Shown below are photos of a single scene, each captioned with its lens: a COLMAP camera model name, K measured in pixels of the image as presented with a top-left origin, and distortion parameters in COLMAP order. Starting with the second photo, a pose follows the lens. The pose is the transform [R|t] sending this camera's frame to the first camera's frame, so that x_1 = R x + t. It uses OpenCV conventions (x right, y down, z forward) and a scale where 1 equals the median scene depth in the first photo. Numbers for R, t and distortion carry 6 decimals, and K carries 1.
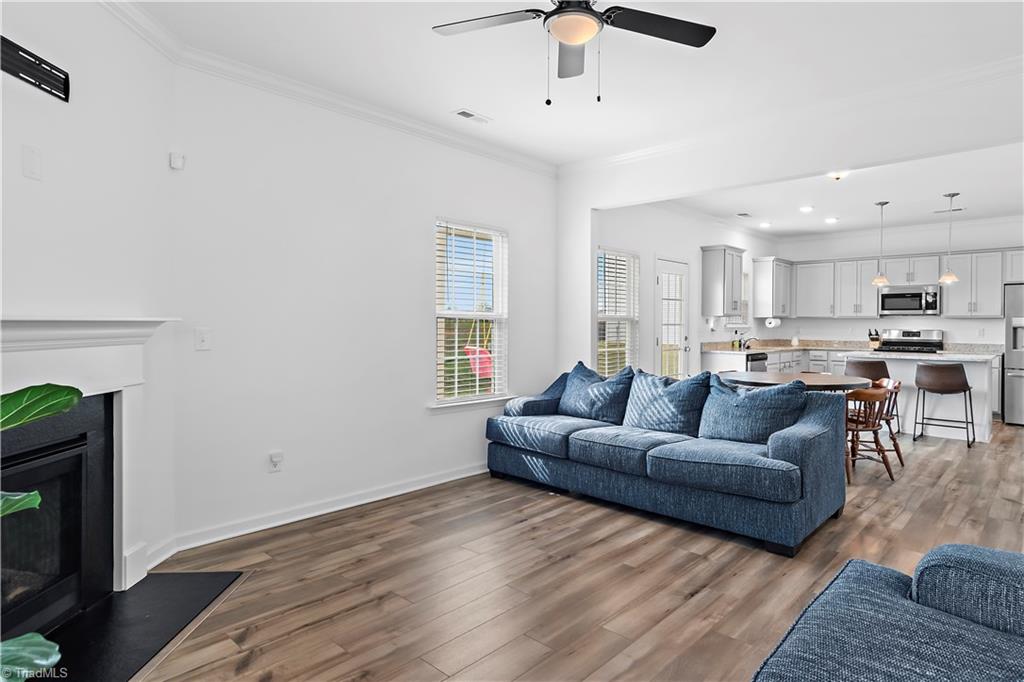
lens RADIAL K [[571.4, 0, 534.5], [0, 571.4, 319.4], [0, 0, 1]] dist [-0.000075, 0.003551]
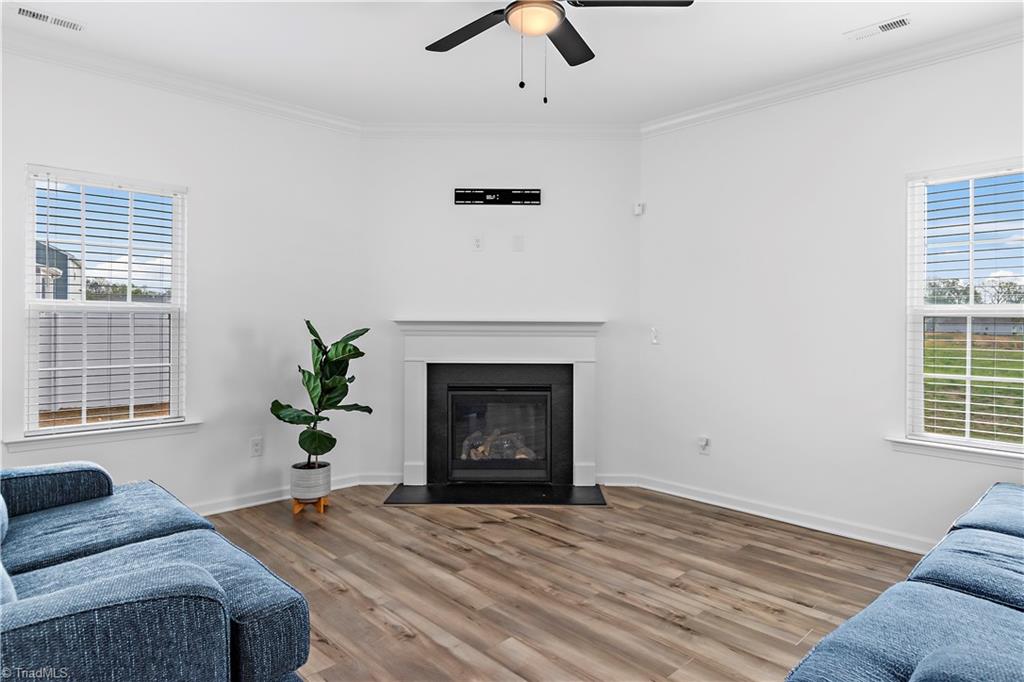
lens RADIAL K [[584.6, 0, 535.1], [0, 584.6, 325.8], [0, 0, 1]] dist [-0.005628, -0.005984]
pose [[-0.045191, -0.000921, -0.998978, 0.764780], [0.001019, 0.999999, -0.000968, 0.011647], [0.998978, -0.001062, -0.045190, 0.757687]]
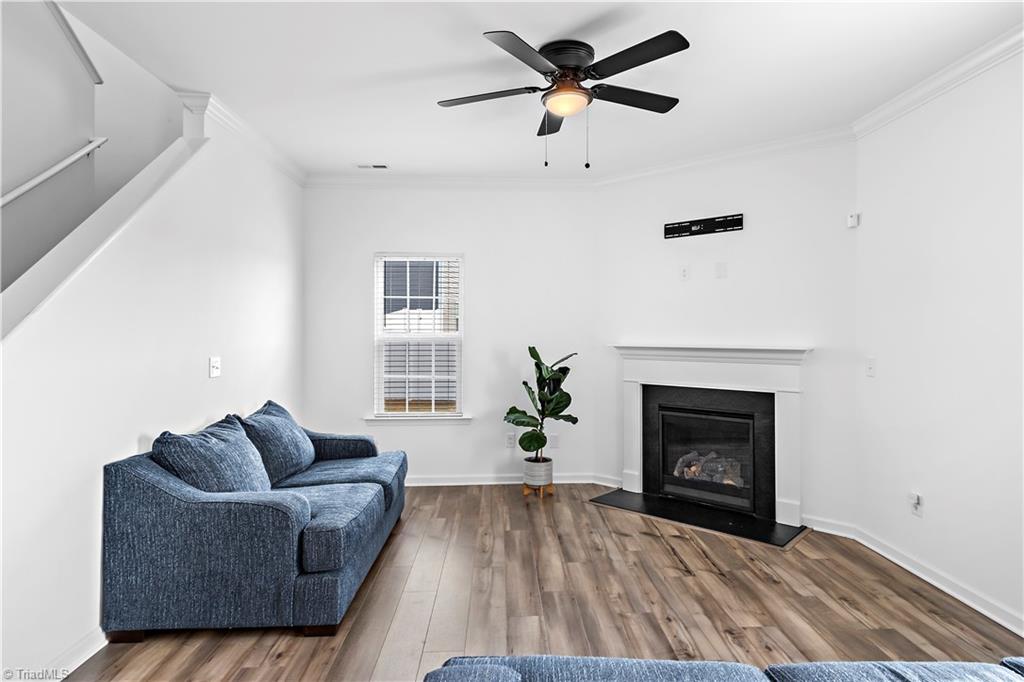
lens RADIAL K [[571.4, 0, 539.8], [0, 571.4, 332.5], [0, 0, 1]] dist [-0.000075, 0.003551]
pose [[-0.690825, -0.004278, -0.723009, 0.676157], [0.002128, 0.999966, -0.007949, -0.024870], [0.723019, -0.007030, -0.690793, 1.270017]]
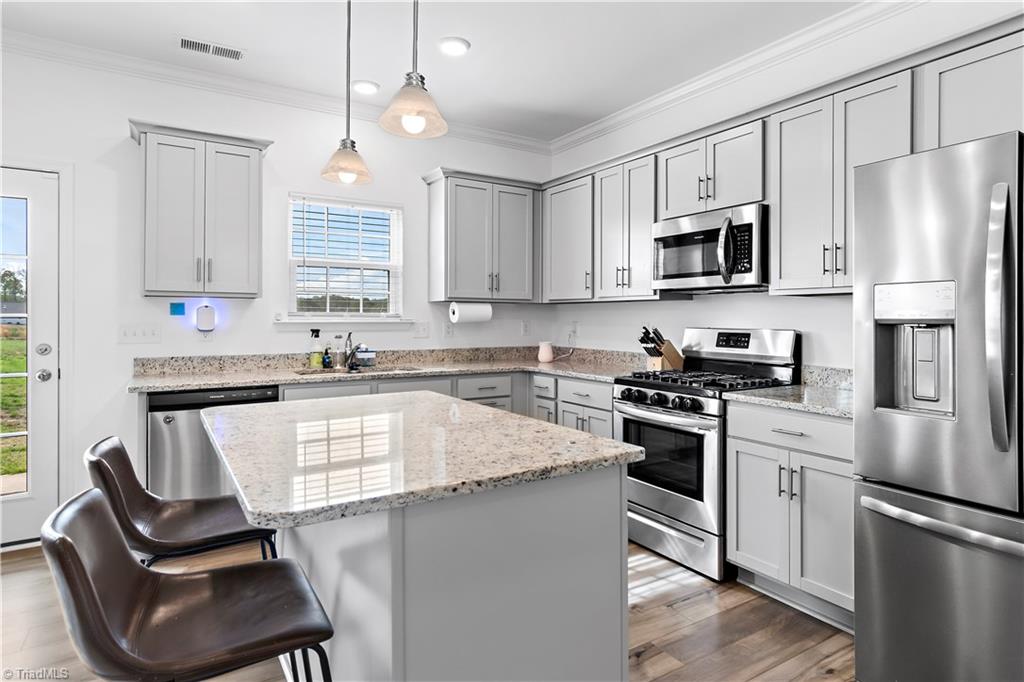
lens RADIAL K [[571.4, 0, 540.5], [0, 571.4, 317.2], [0, 0, 1]] dist [-0.000075, 0.003551]
pose [[0.972718, -0.003380, -0.231966, 1.580224], [0.005600, 0.999945, 0.008911, 0.015466], [0.231923, -0.009967, 0.972683, 1.503264]]
